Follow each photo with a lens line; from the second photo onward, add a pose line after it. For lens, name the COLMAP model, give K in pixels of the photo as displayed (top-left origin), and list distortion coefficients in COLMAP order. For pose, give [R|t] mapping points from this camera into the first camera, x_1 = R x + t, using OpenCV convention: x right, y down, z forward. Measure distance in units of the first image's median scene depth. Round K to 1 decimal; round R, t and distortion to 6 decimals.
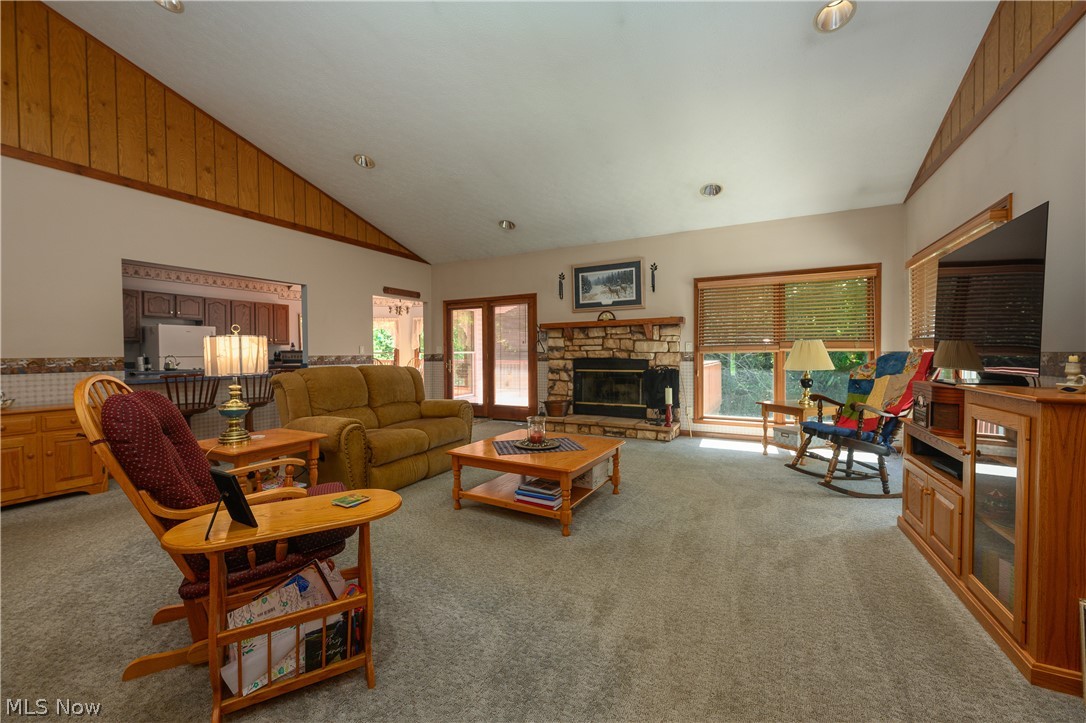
lens RADIAL K [[427.1, 0, 543.0], [0, 427.1, 361.5], [0, 0, 1]] dist [-0.001540, -0.000186]
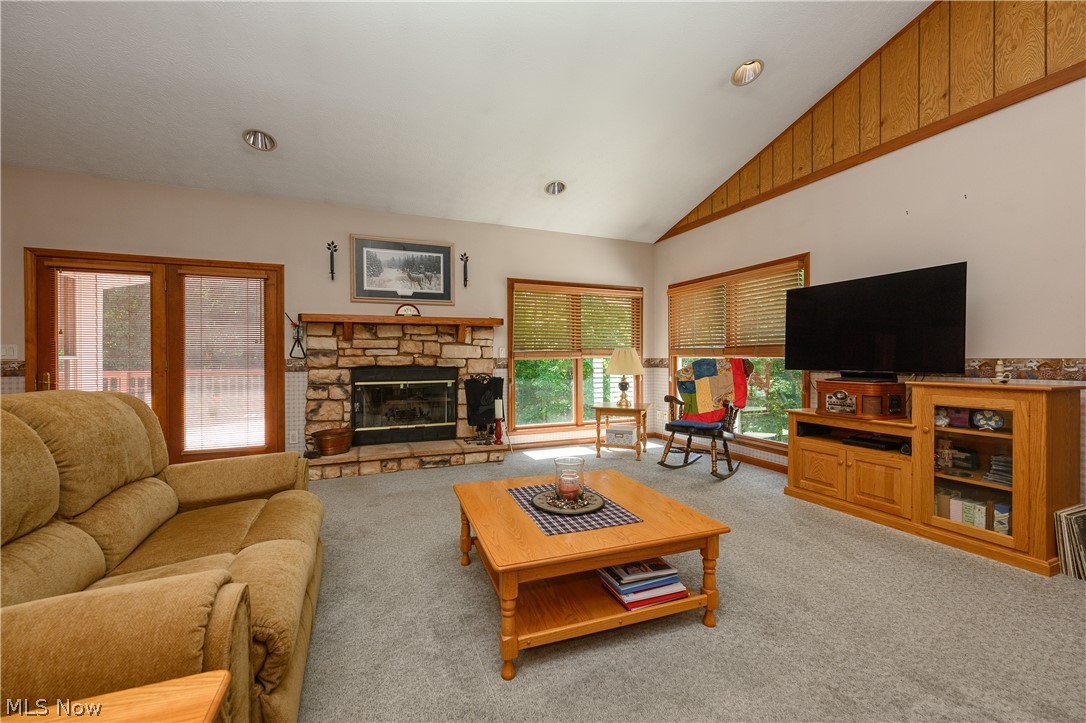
lens RADIAL K [[427.1, 0, 543.0], [0, 427.1, 361.5], [0, 0, 1]] dist [-0.001540, -0.000186]
pose [[0.644036, -0.002427, 0.764991, -0.280770], [0.014353, 0.999857, -0.008912, -0.005554], [-0.764861, 0.016720, 0.643979, 0.331450]]
